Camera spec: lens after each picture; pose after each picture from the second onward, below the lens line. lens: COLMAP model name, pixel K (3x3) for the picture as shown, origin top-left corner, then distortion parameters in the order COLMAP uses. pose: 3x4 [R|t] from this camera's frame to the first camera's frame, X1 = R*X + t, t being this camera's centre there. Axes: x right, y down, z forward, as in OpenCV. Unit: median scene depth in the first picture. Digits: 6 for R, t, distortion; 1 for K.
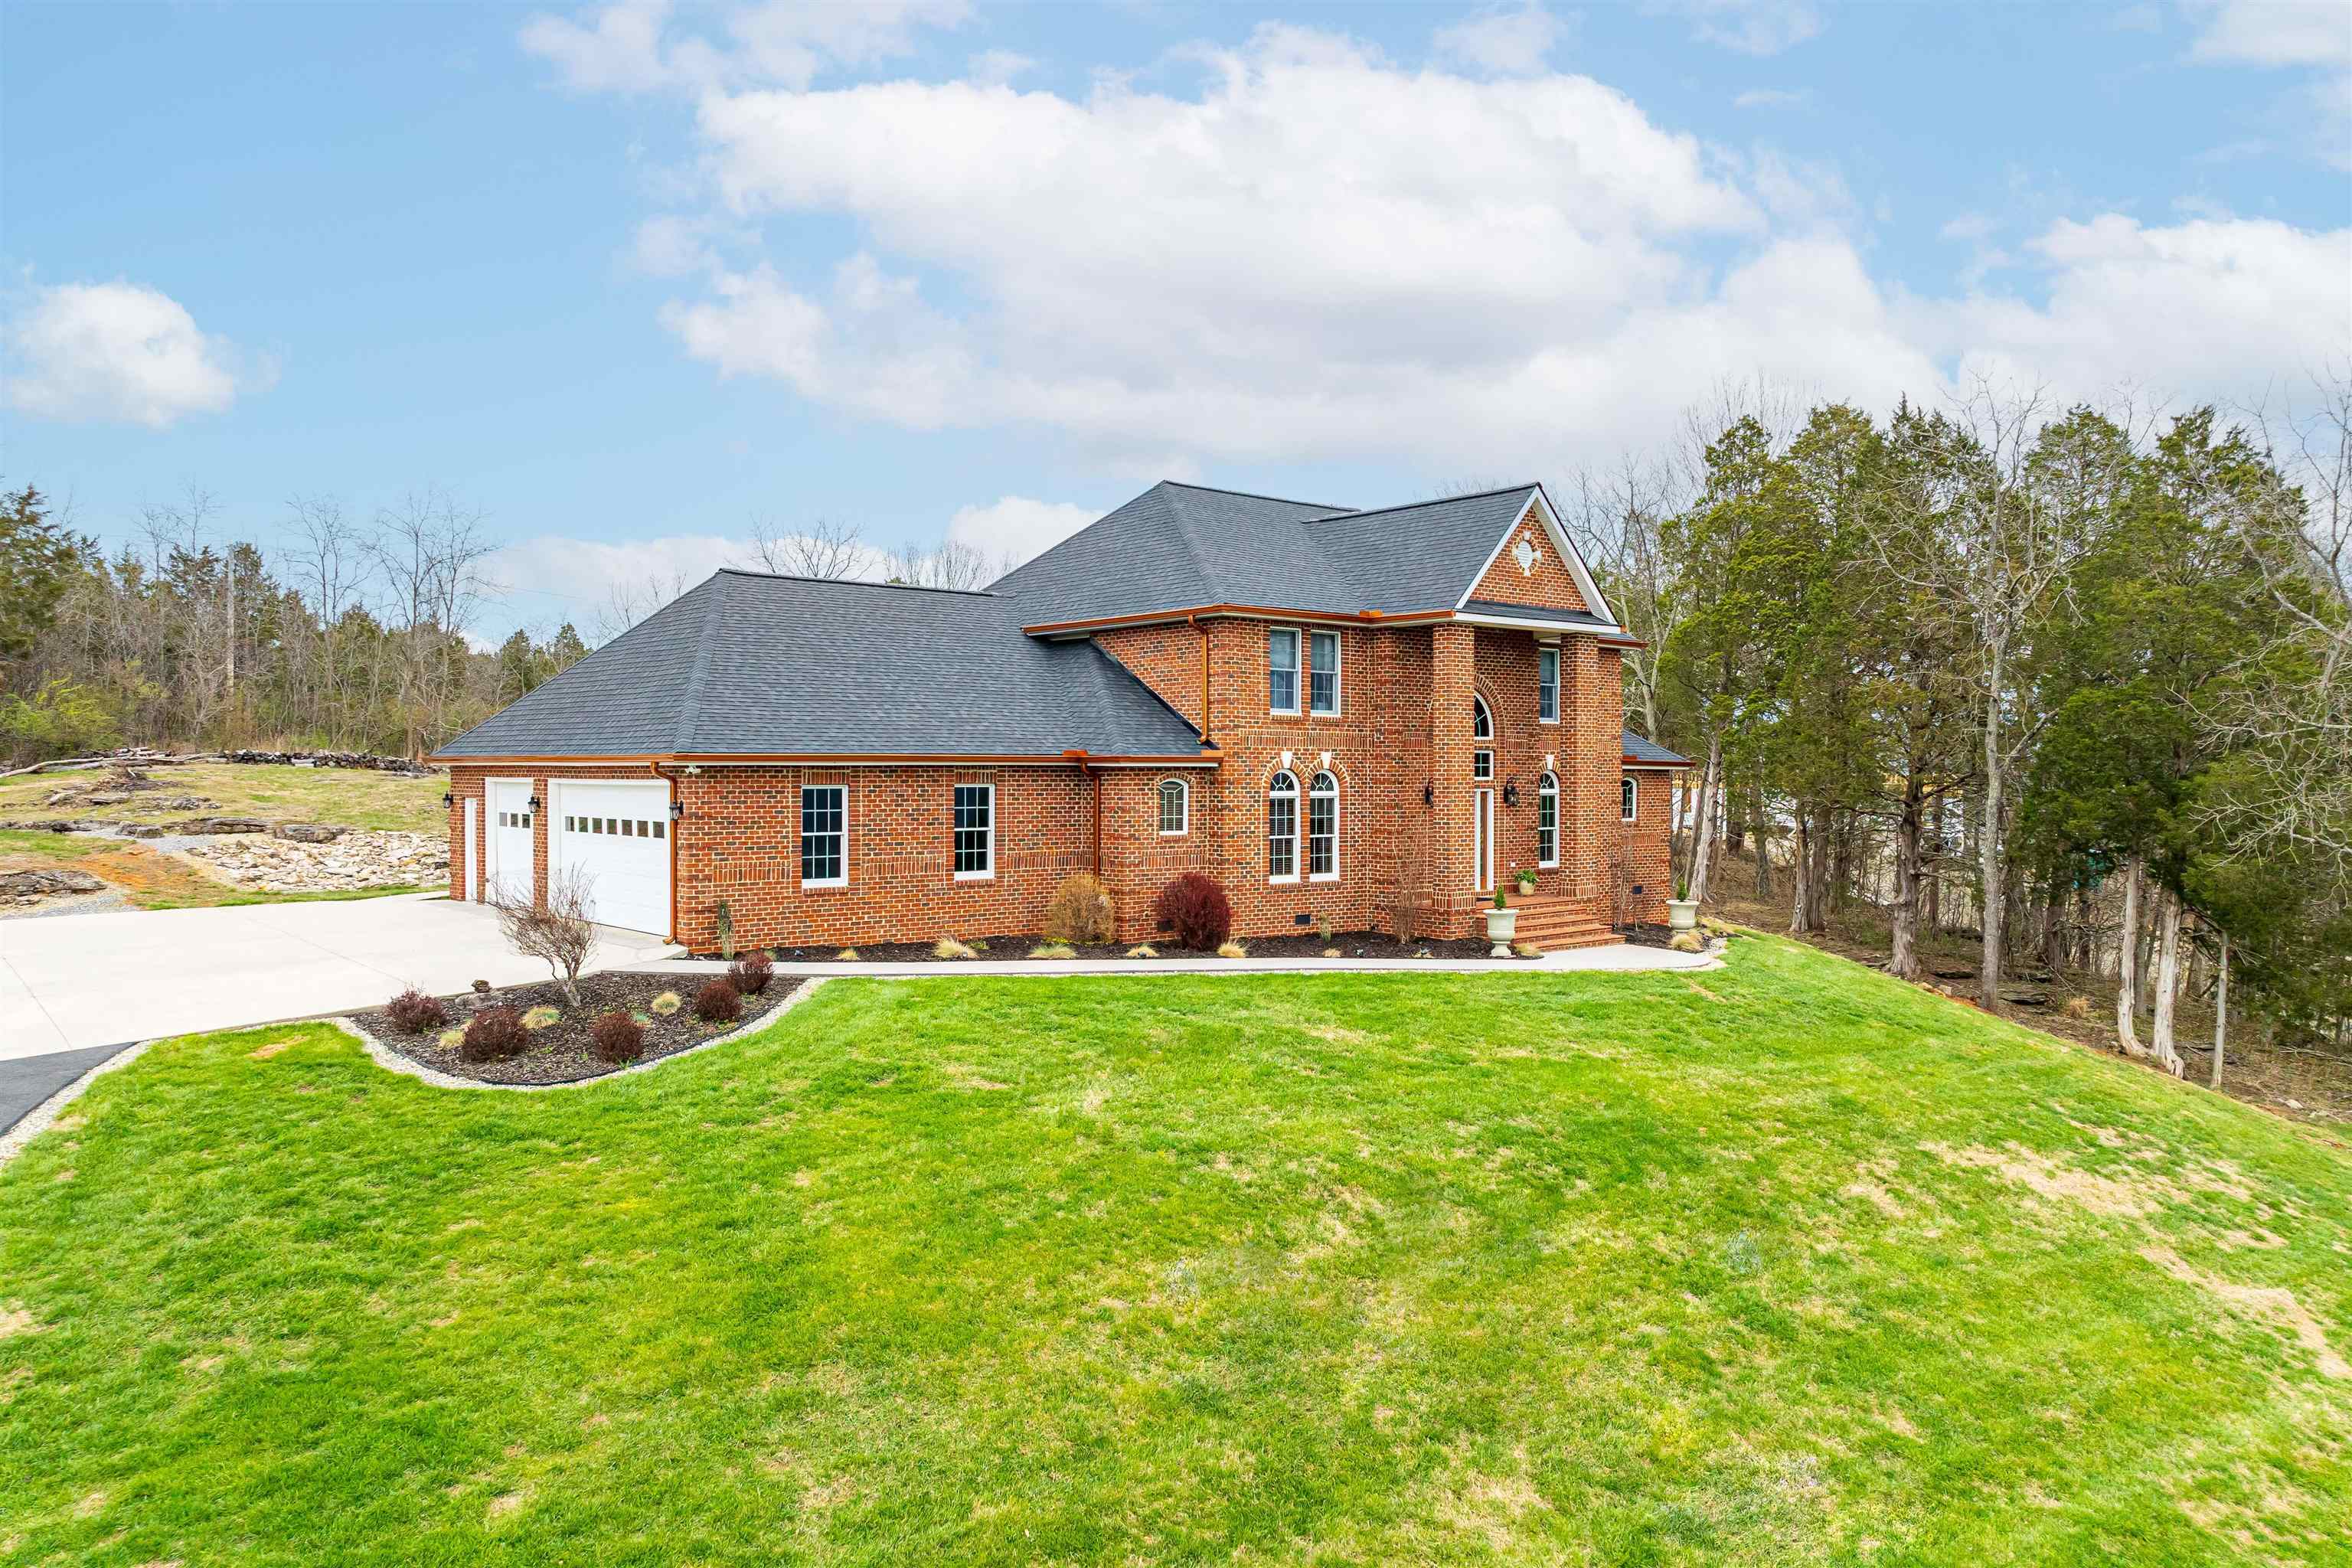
lens RADIAL K [[1652.5, 0, 1178.3], [0, 1652.5, 783.2], [0, 0, 1]] dist [-0.028090, 0.009258]
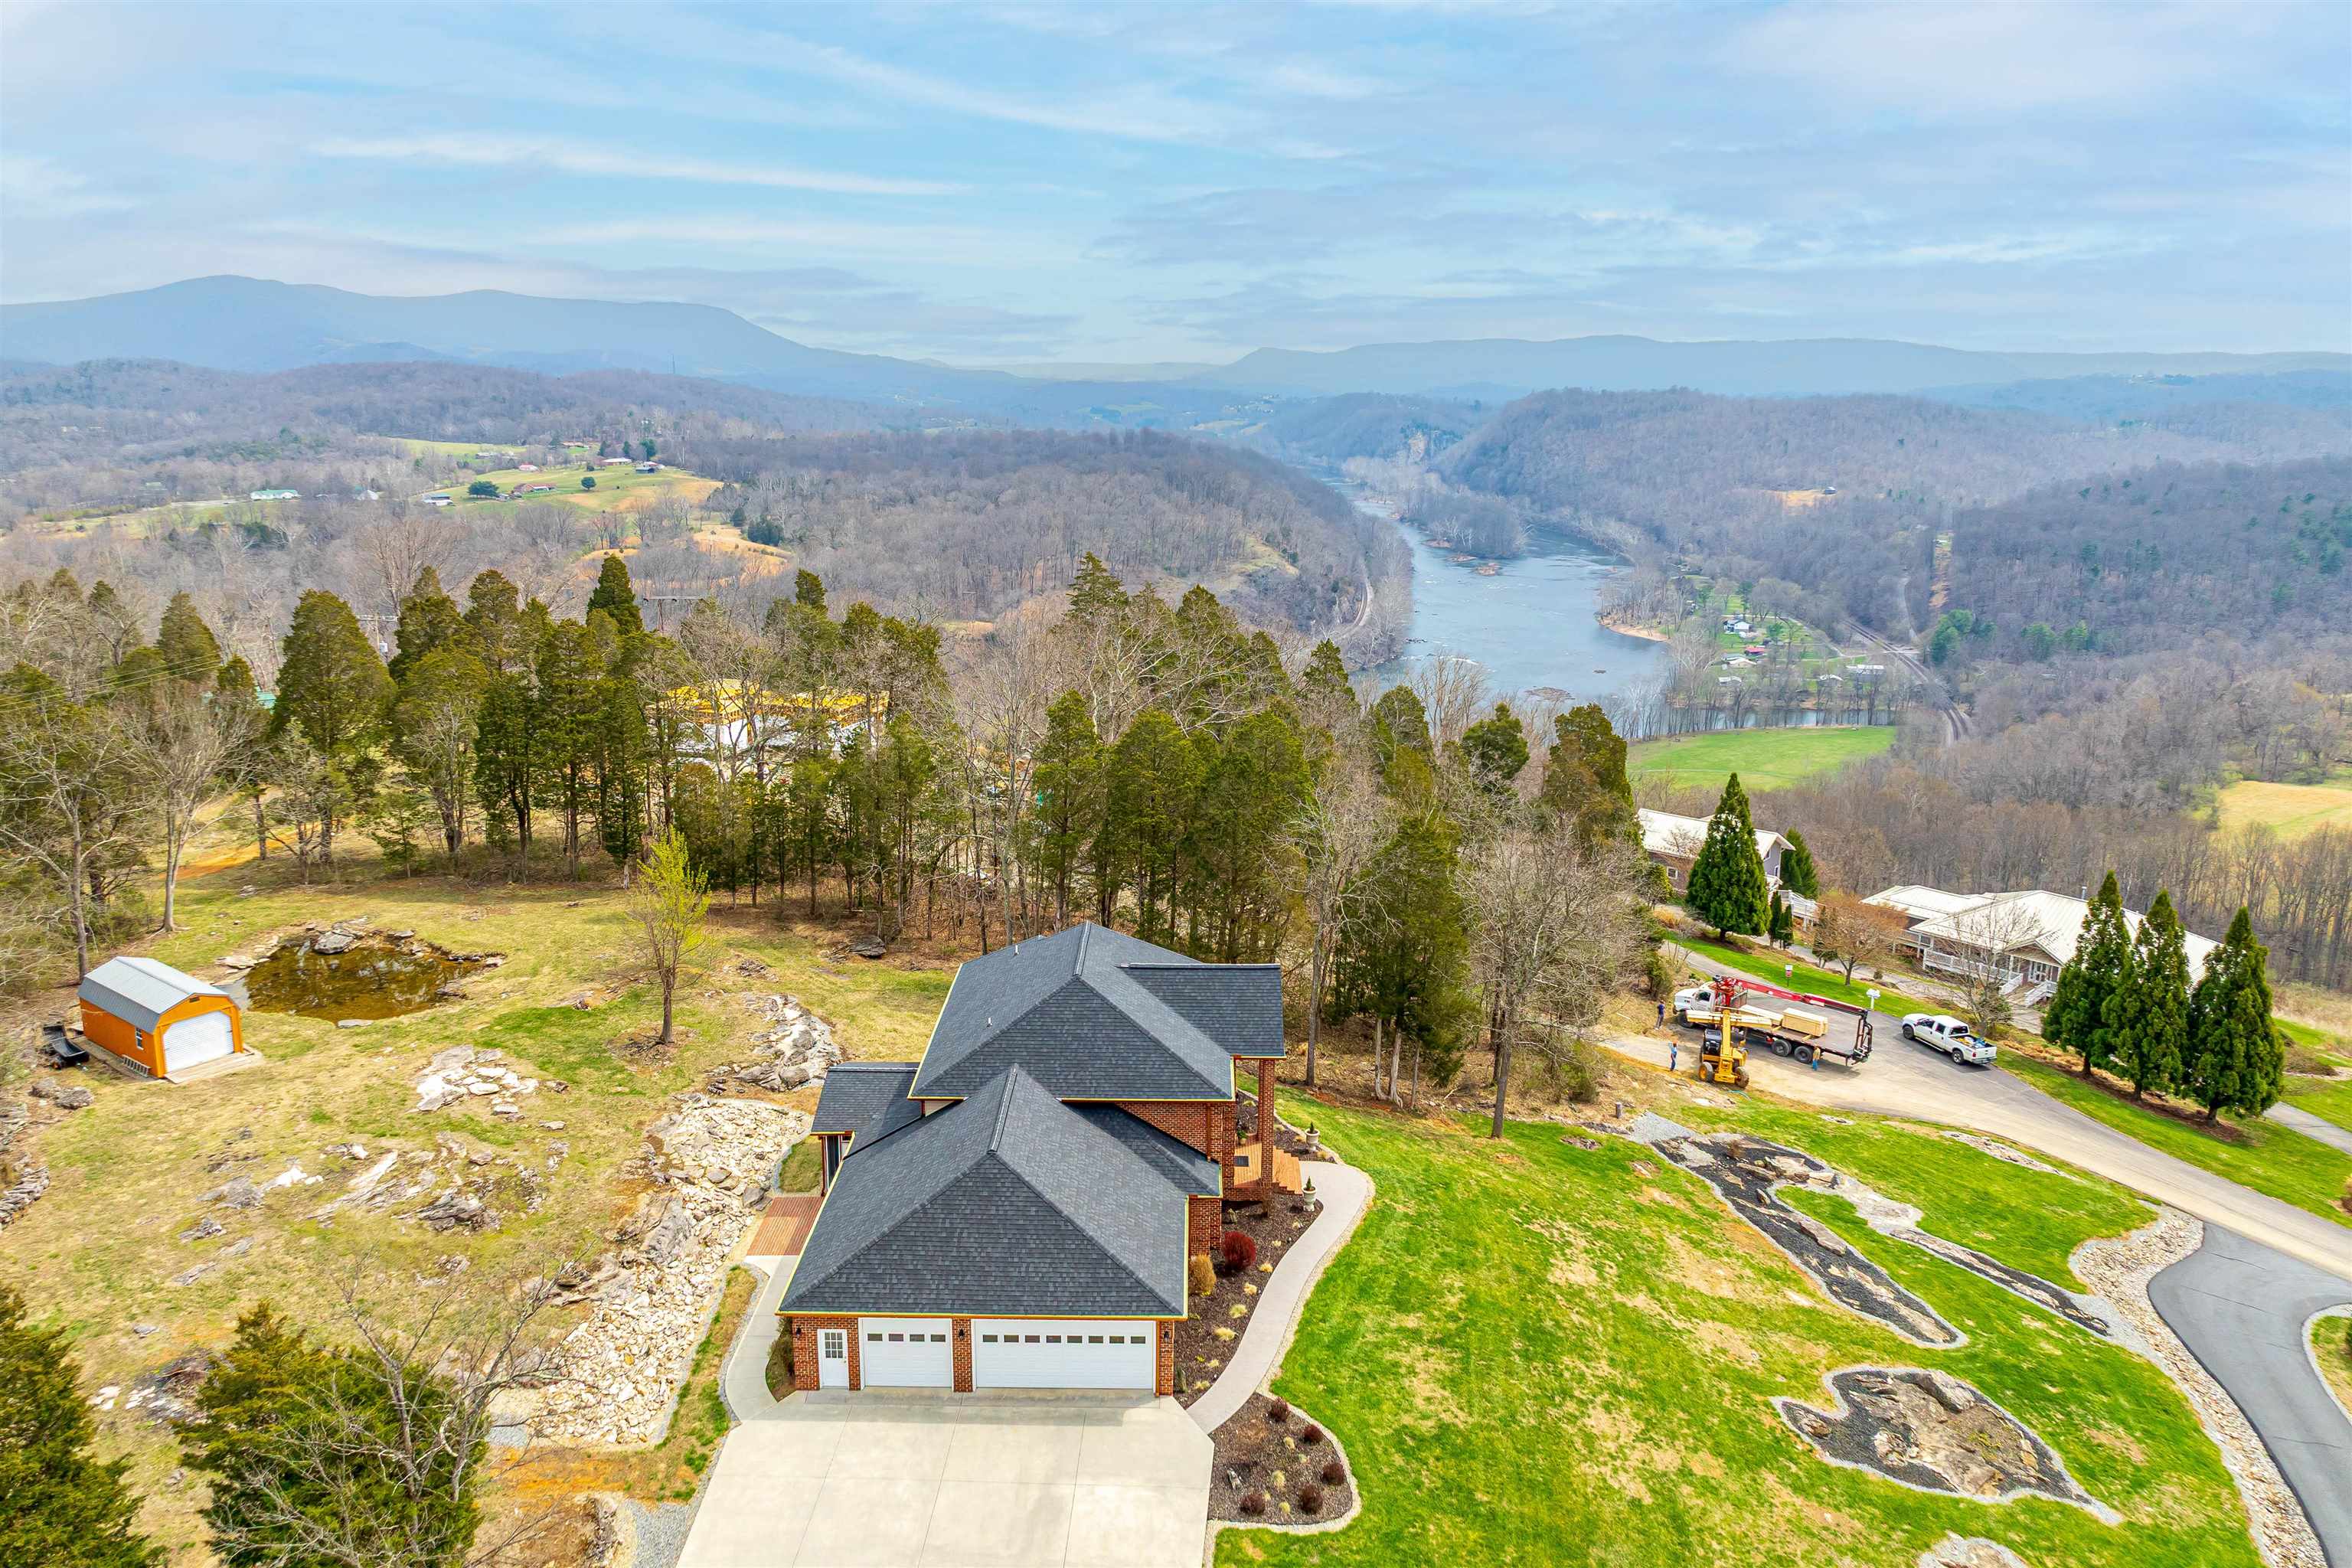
lens RADIAL K [[1648.5, 0, 1180.1], [0, 1648.5, 729.7], [0, 0, 1]] dist [-0.040380, 0.030873]
pose [[0.655501, -0.153845, 0.739358, -1.325367], [0.001845, 0.979353, 0.202147, -0.888516], [-0.755192, -0.131143, 0.642251, -0.155293]]
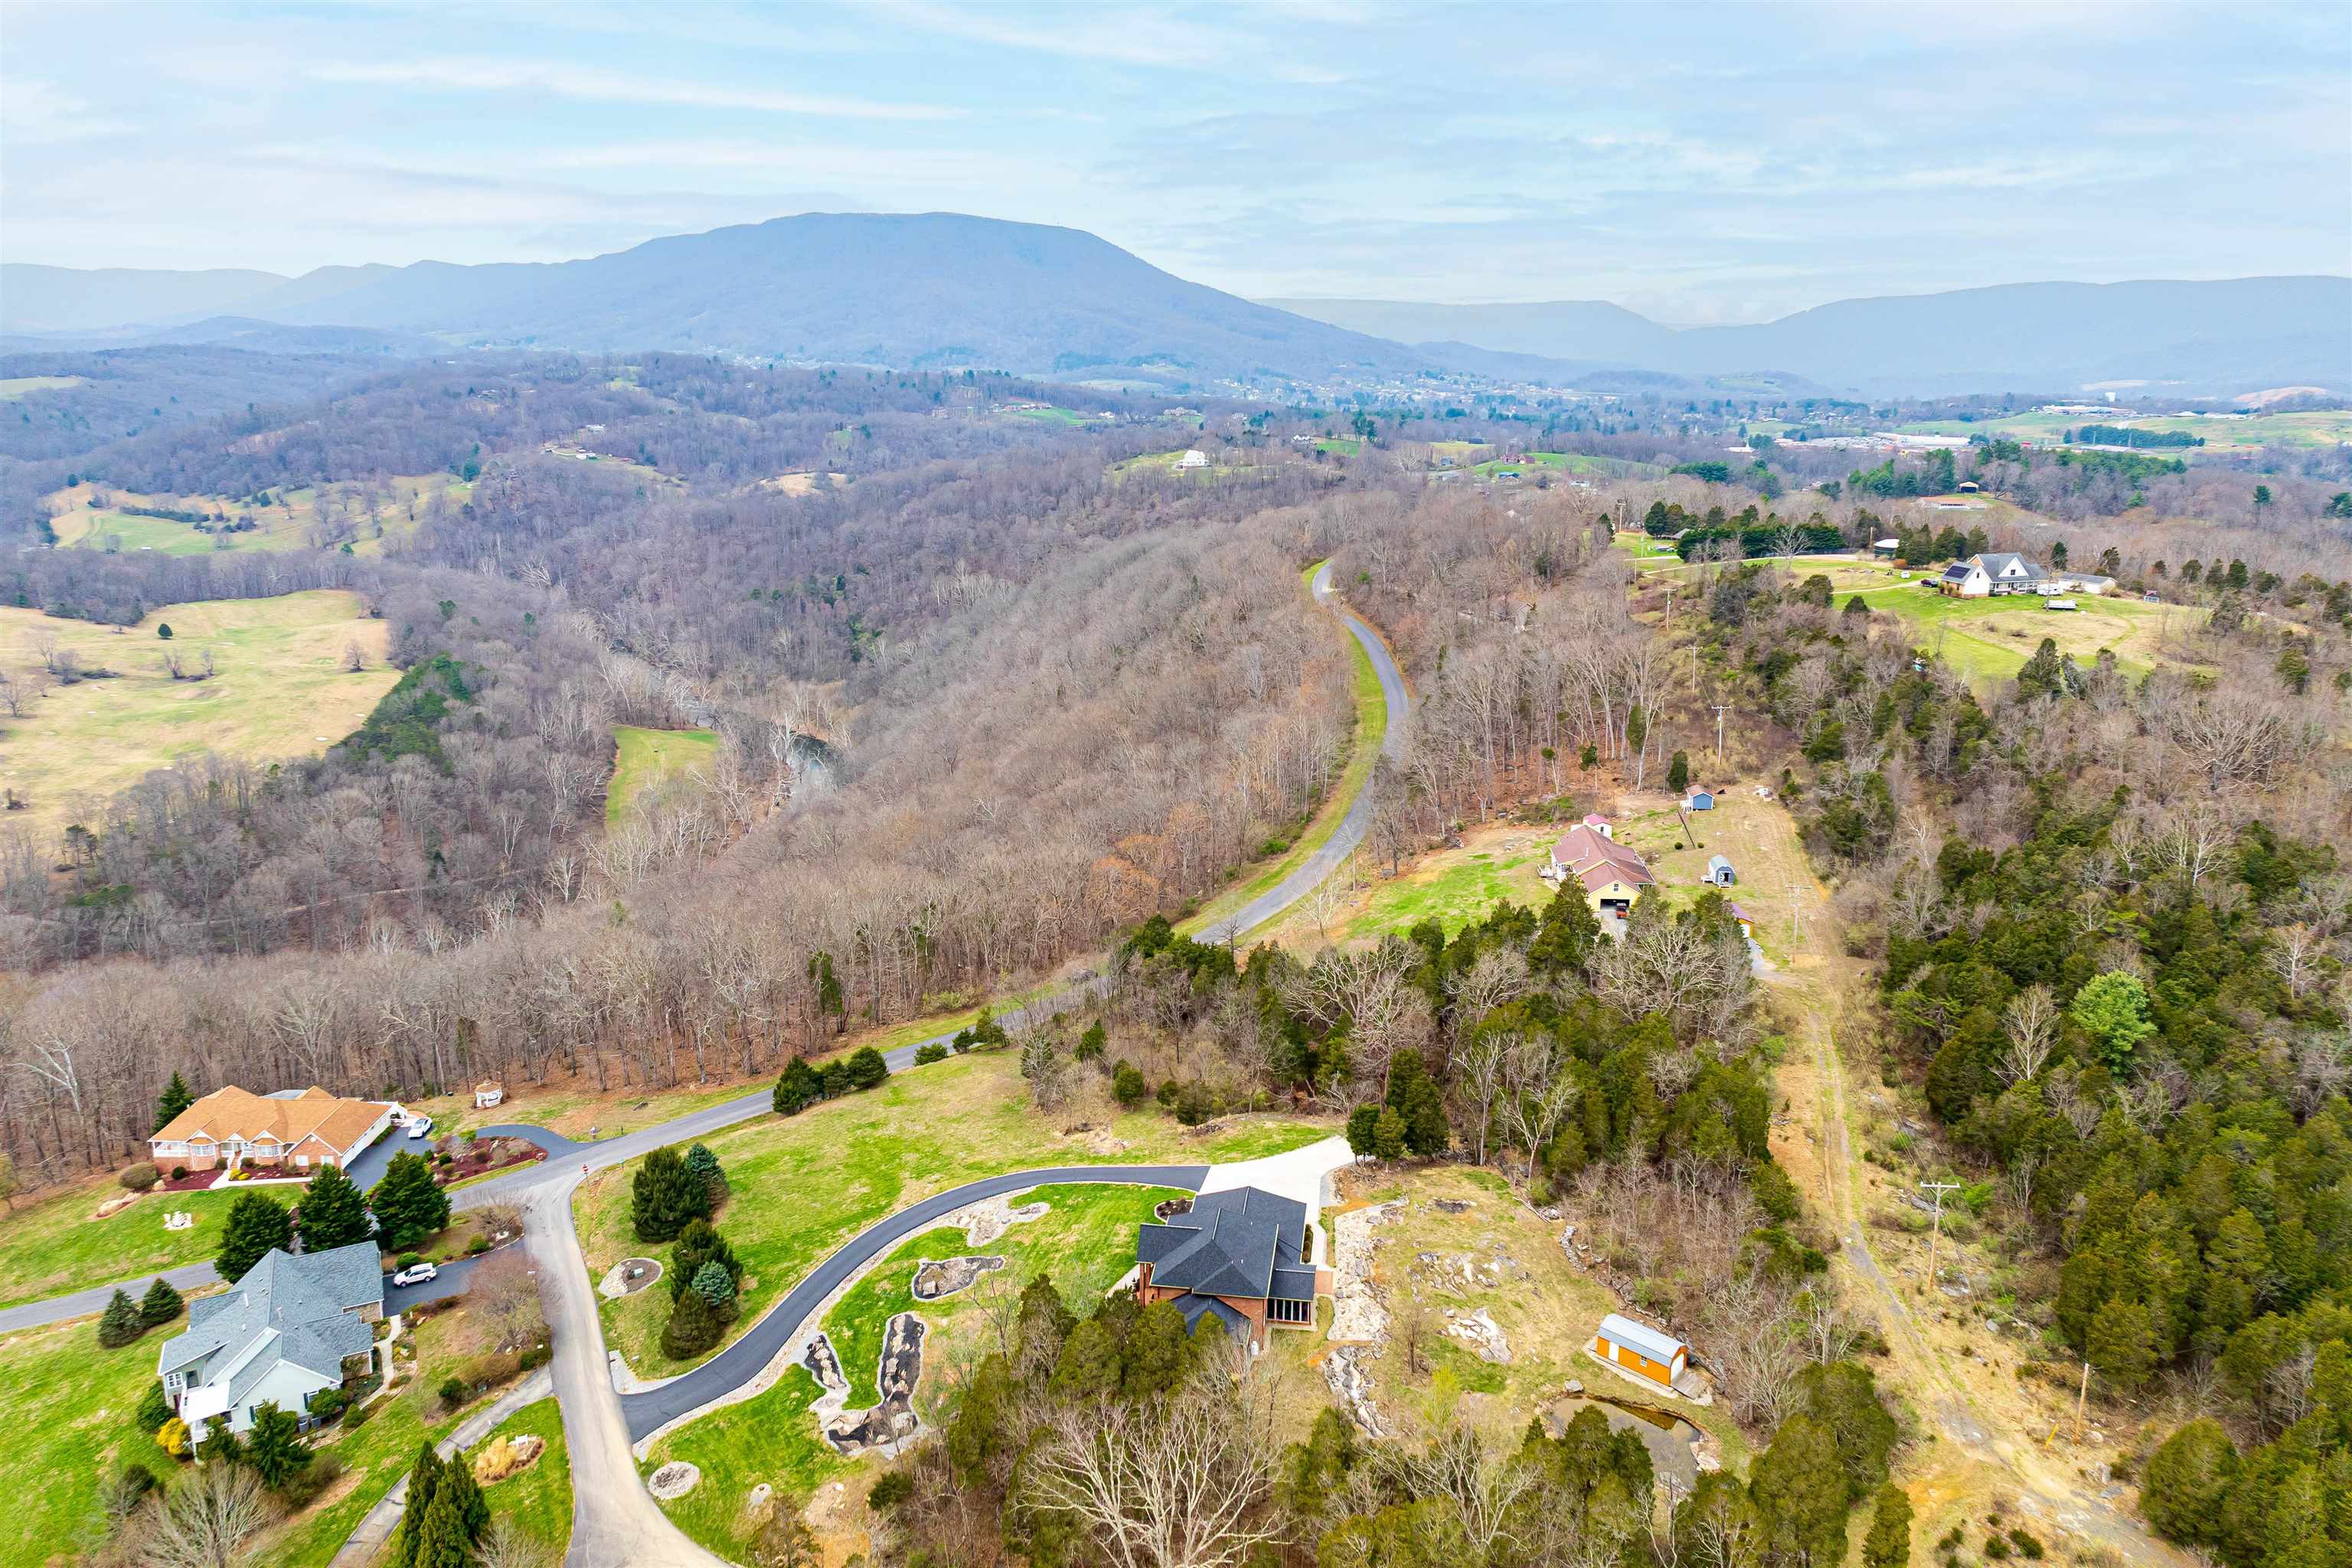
lens RADIAL K [[1614.2, 0, 1178.7], [0, 1614.2, 734.0], [0, 0, 1]] dist [-0.022914, 0.005925]
pose [[-0.743741, 0.148583, -0.651746, 3.283808], [-0.011843, 0.971903, 0.235085, -2.946843], [0.668363, 0.182561, -0.721084, 4.563952]]
